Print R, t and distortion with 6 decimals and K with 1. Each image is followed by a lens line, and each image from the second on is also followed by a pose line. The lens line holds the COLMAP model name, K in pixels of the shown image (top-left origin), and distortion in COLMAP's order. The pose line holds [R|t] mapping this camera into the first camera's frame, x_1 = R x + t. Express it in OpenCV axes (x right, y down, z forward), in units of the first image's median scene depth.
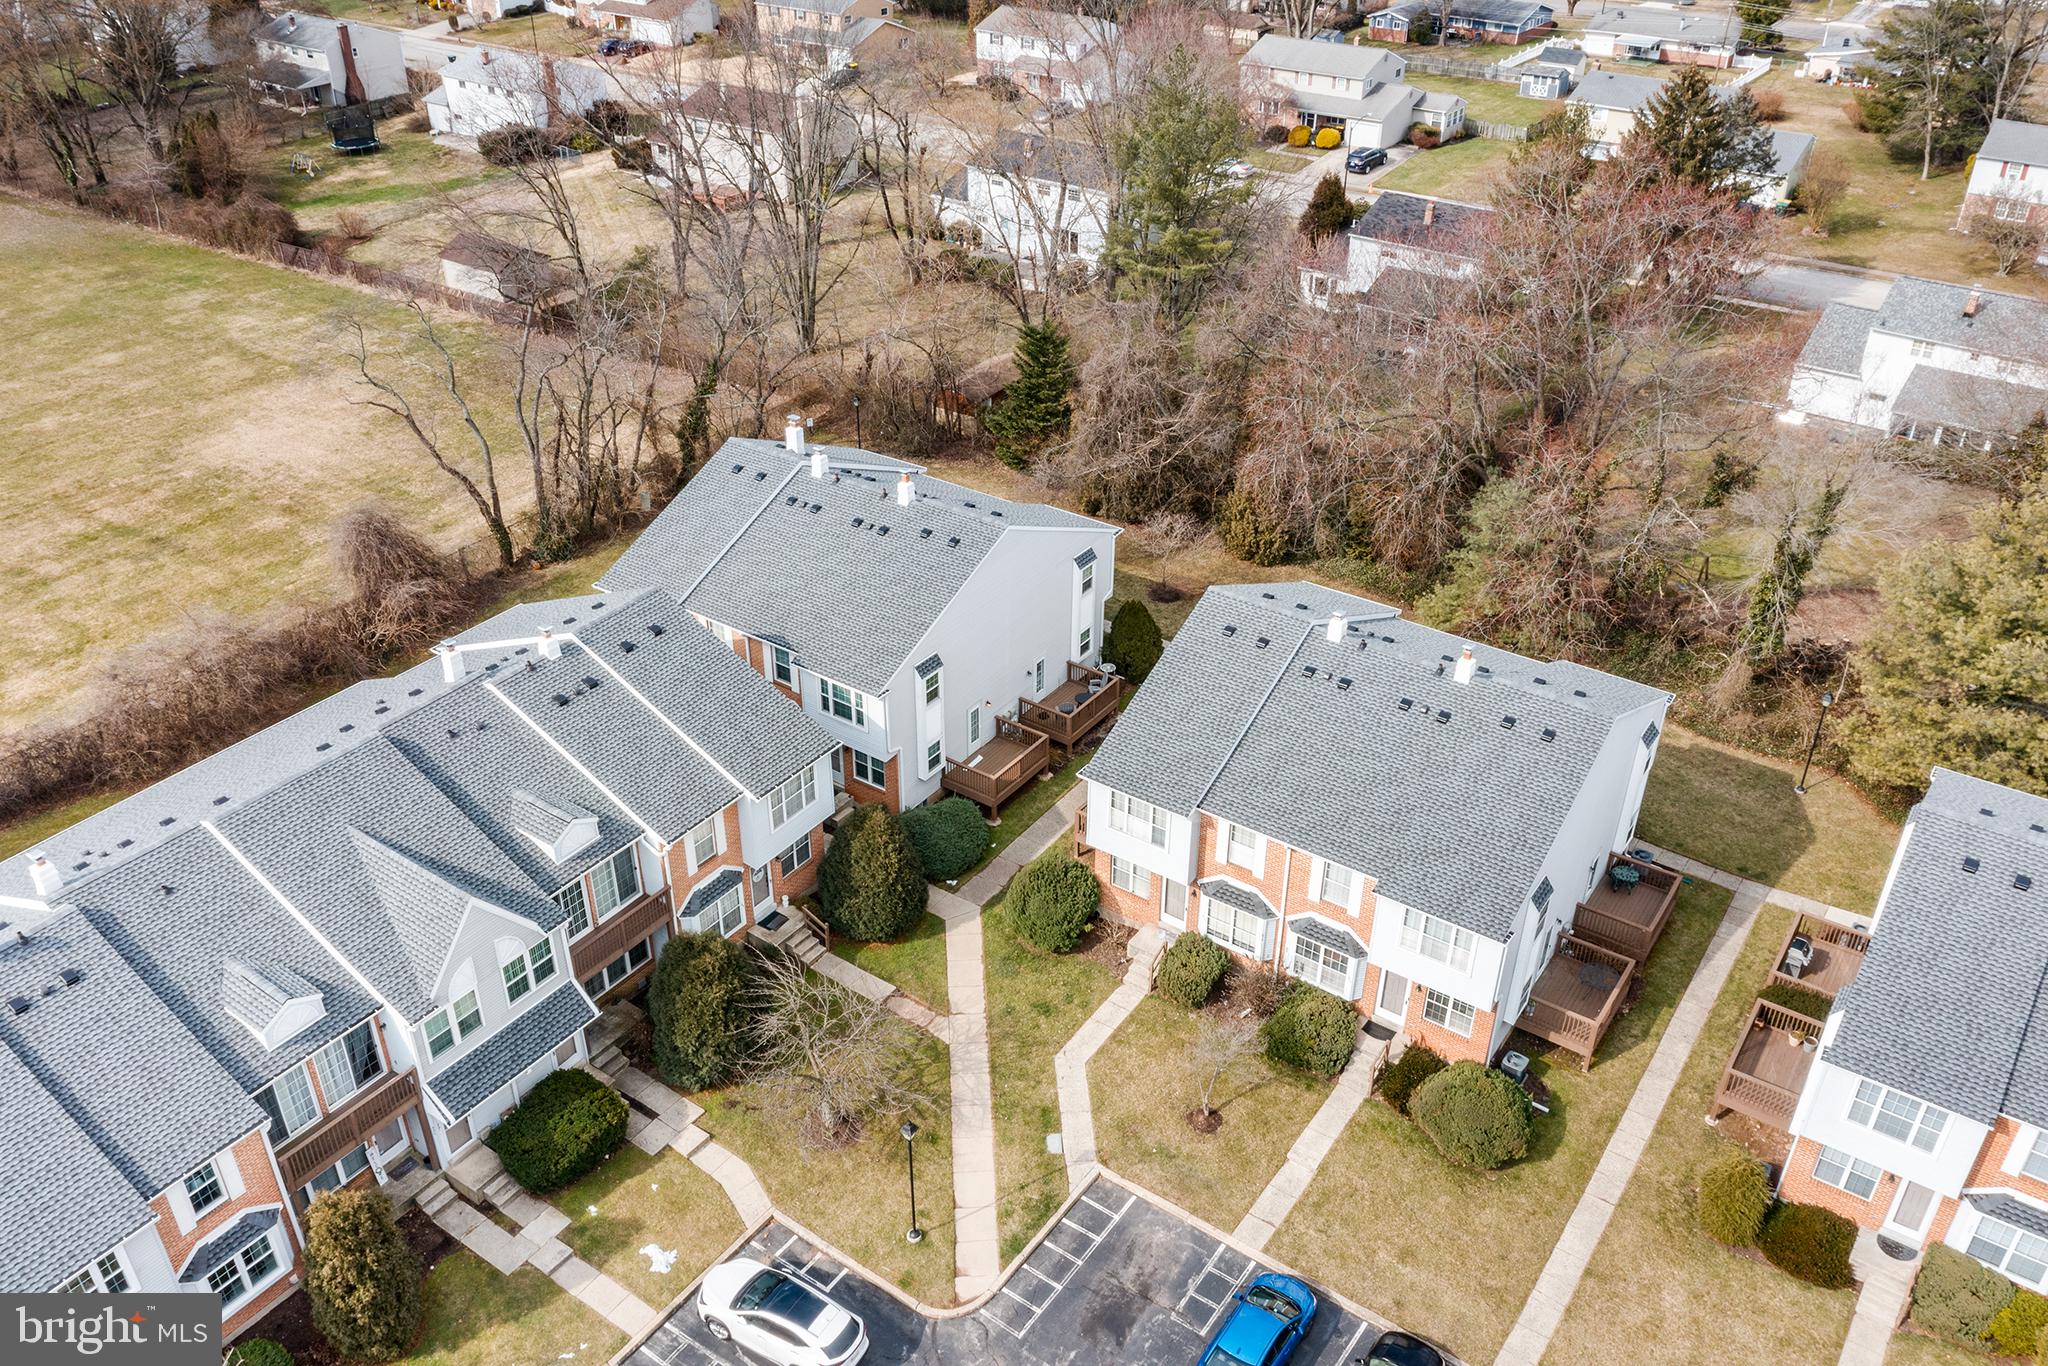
lens RADIAL K [[1640.2, 0, 1024.0], [0, 1640.2, 683.0], [0, 0, 1]] dist [-0.015183, 0.012263]
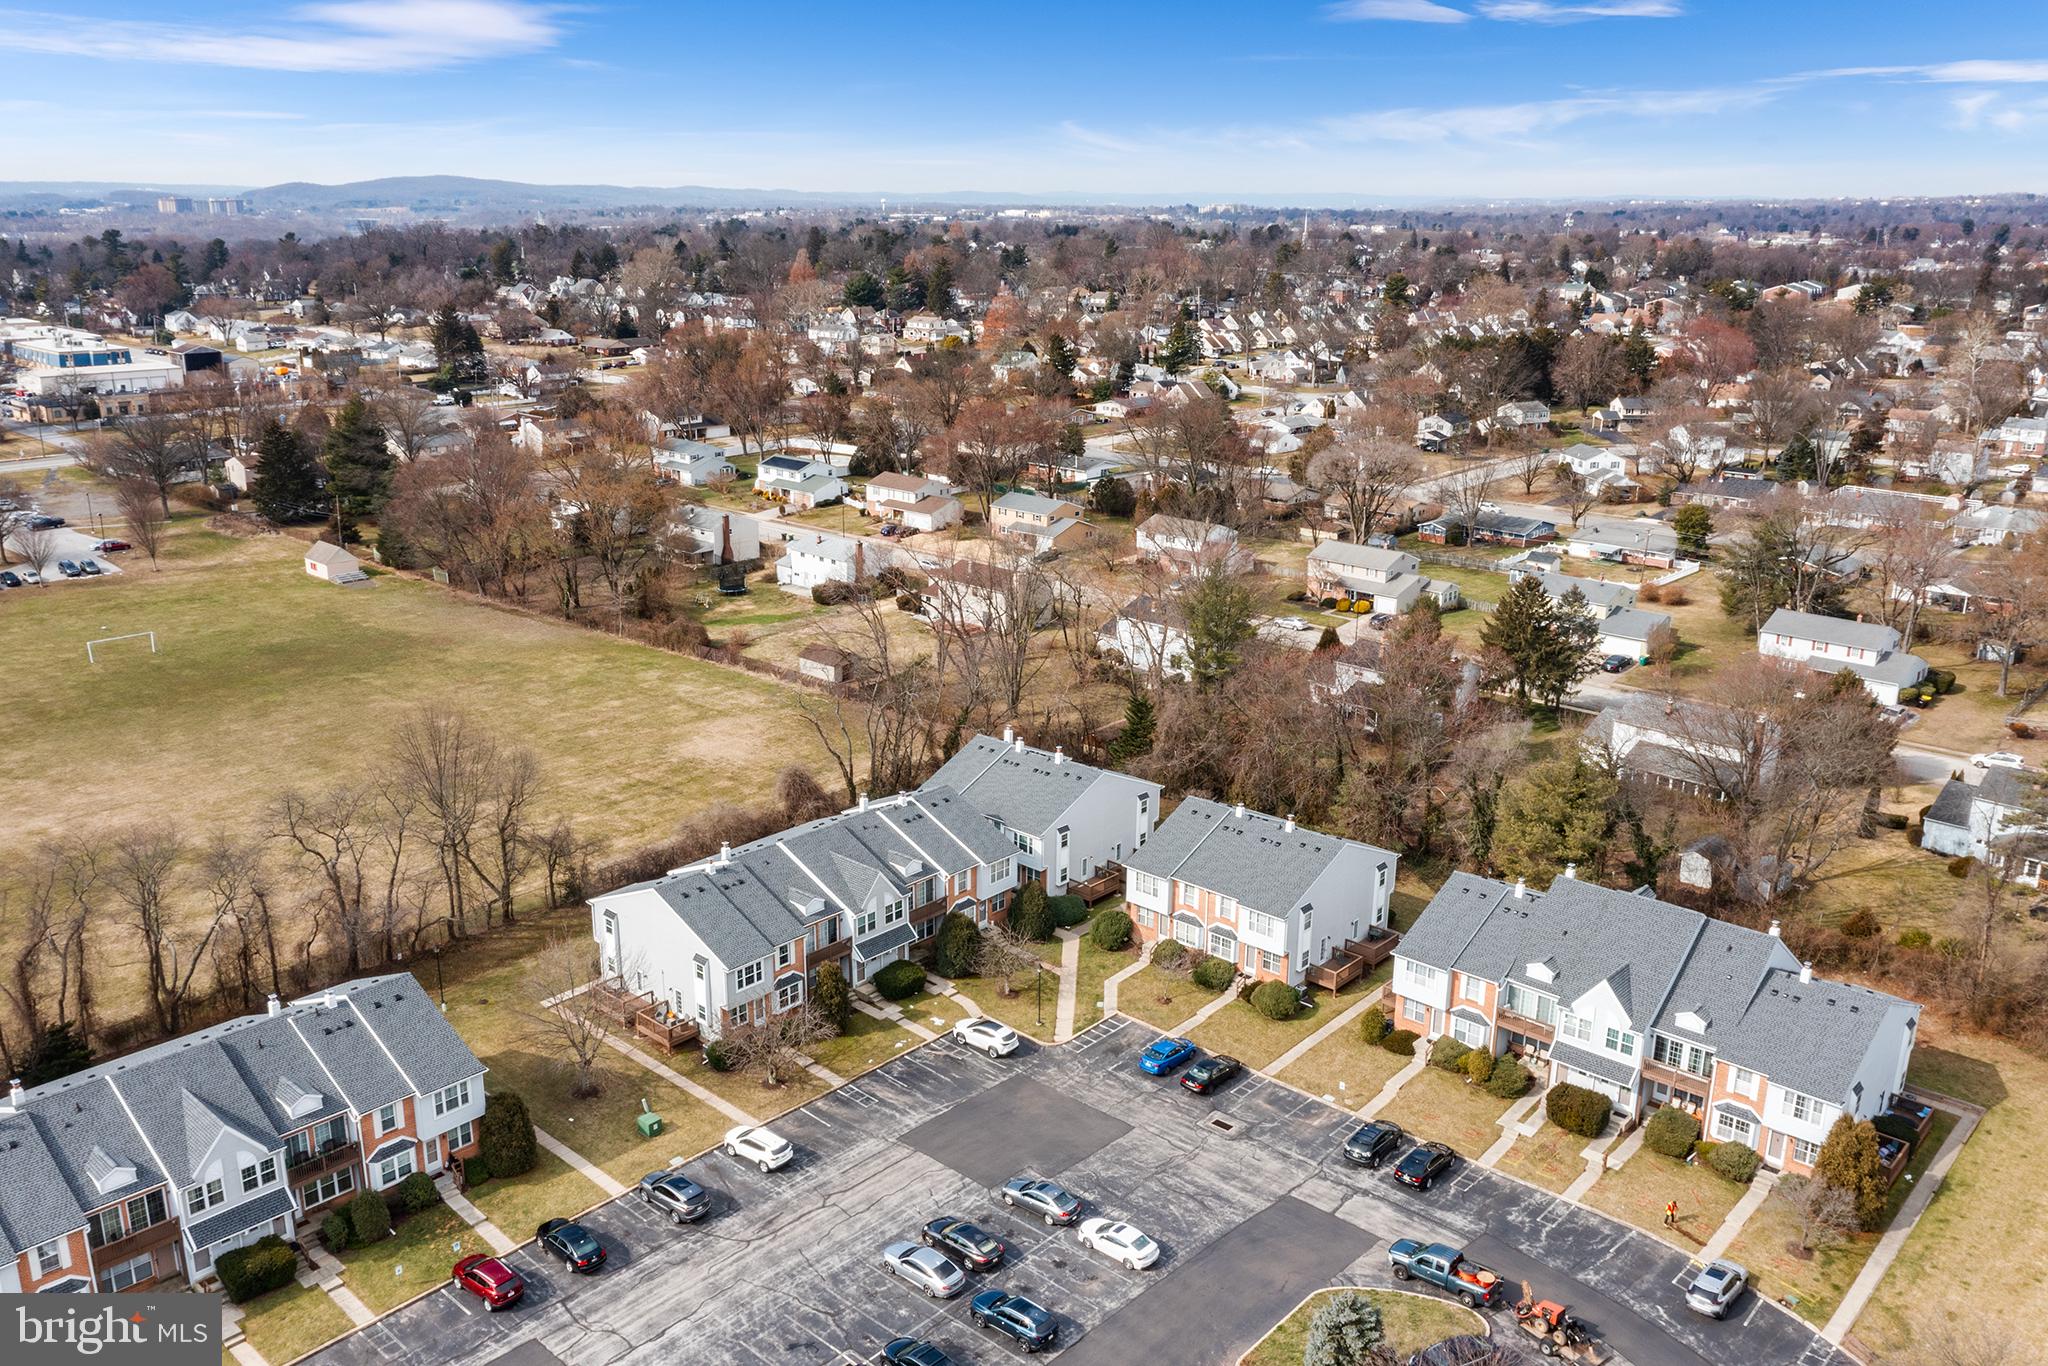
lens RADIAL K [[1640.2, 0, 1024.0], [0, 1640.2, 683.0], [0, 0, 1]] dist [-0.015183, 0.012263]
pose [[0.992435, 0.038942, -0.116434, 0.088177], [-0.068211, 0.963417, -0.259182, 0.238950], [0.102081, 0.265163, 0.958785, -0.746594]]
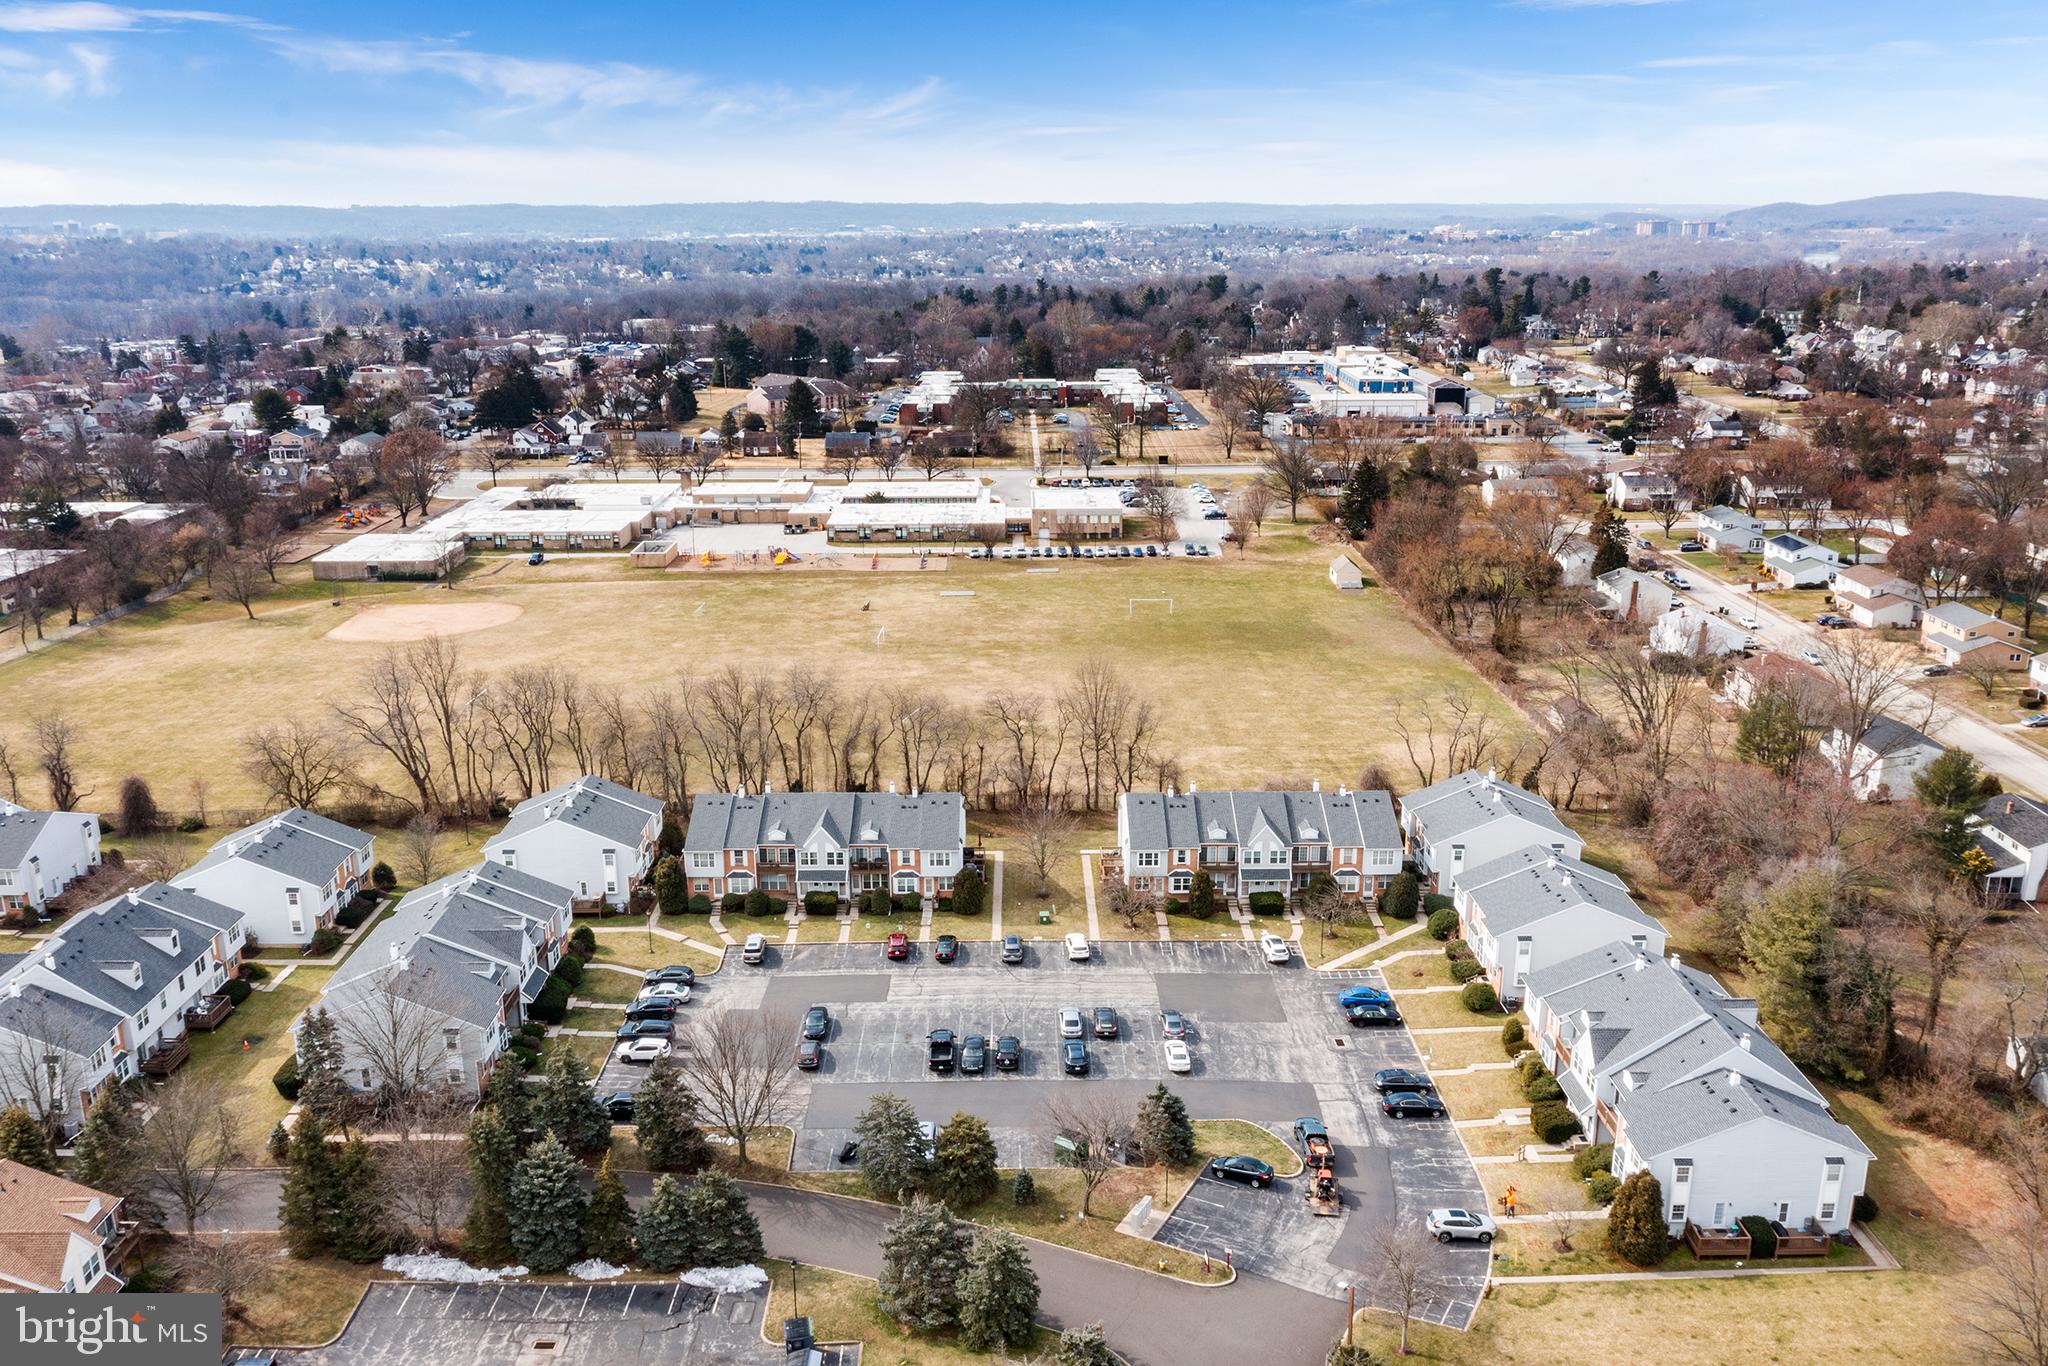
lens RADIAL K [[1640.2, 0, 1024.0], [0, 1640.2, 683.0], [0, 0, 1]] dist [-0.015183, 0.012263]
pose [[0.583637, 0.217655, -0.782301, 1.064609], [-0.421820, 0.904485, -0.063051, 0.146959], [0.693855, 0.366789, 0.619702, -0.891159]]
